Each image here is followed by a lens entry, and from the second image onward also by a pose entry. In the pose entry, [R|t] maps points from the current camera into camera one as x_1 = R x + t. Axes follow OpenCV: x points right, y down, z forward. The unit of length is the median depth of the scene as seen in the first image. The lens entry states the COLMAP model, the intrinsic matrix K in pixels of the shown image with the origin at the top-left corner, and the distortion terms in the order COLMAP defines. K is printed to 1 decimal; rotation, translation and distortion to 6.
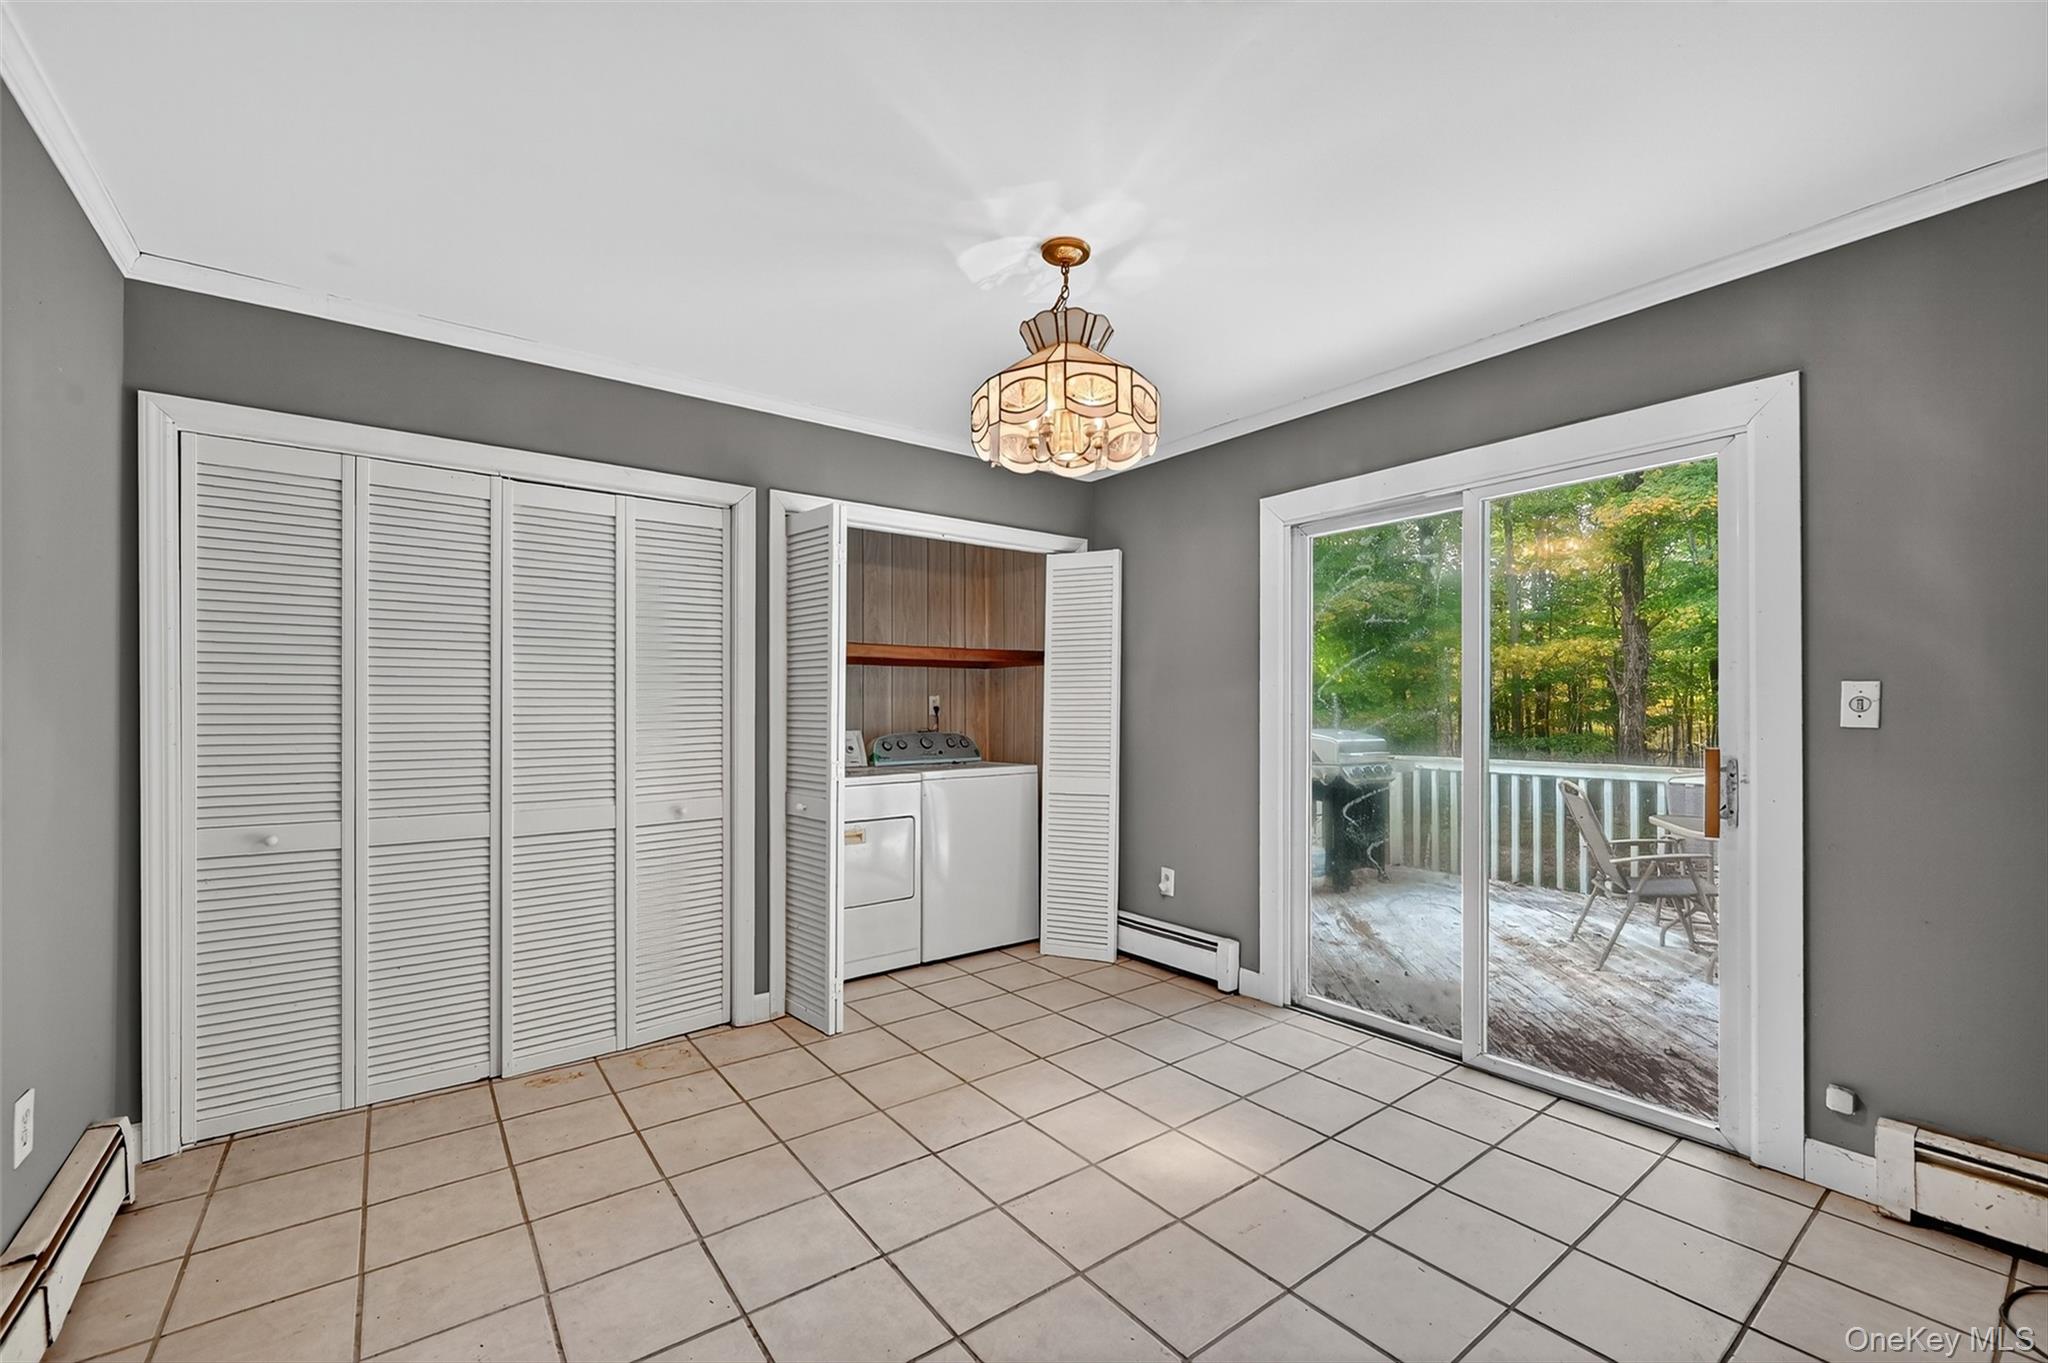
lens RADIAL K [[848.0, 0, 1032.3], [0, 848.0, 703.1], [0, 0, 1]] dist [-0.000556, -0.000057]
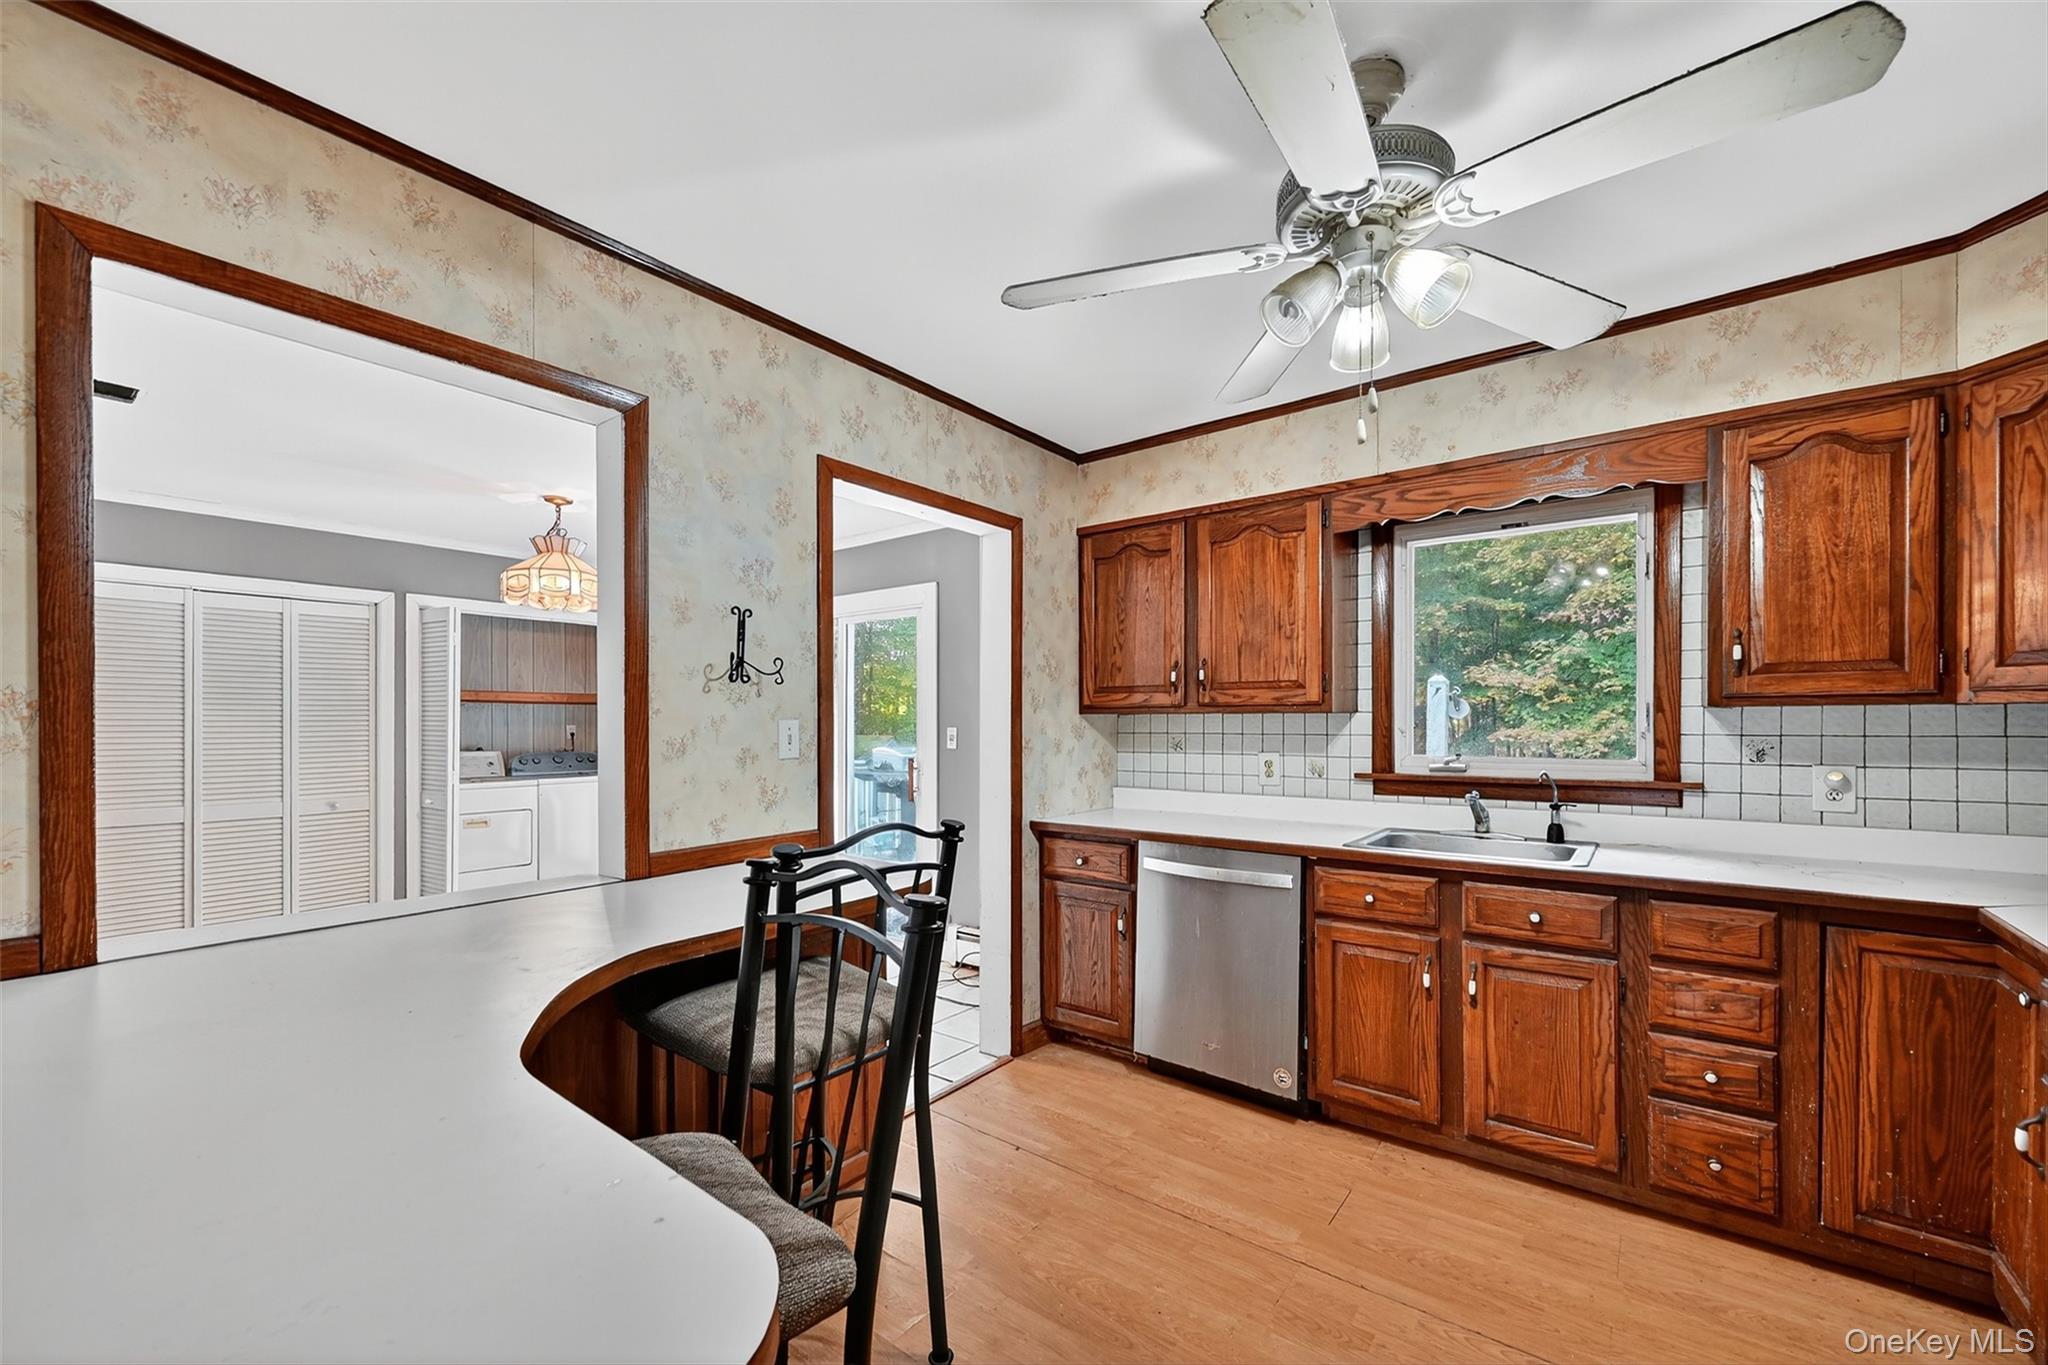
lens RADIAL K [[824.4, 0, 1028.9], [0, 824.4, 723.5], [0, 0, 1]] dist [0.002192, 0.000282]
pose [[0.971803, 0.001551, 0.235790, 0.463086], [-0.003059, 0.999977, 0.006029, -0.034233], [-0.235775, -0.006581, 0.971785, -0.762049]]
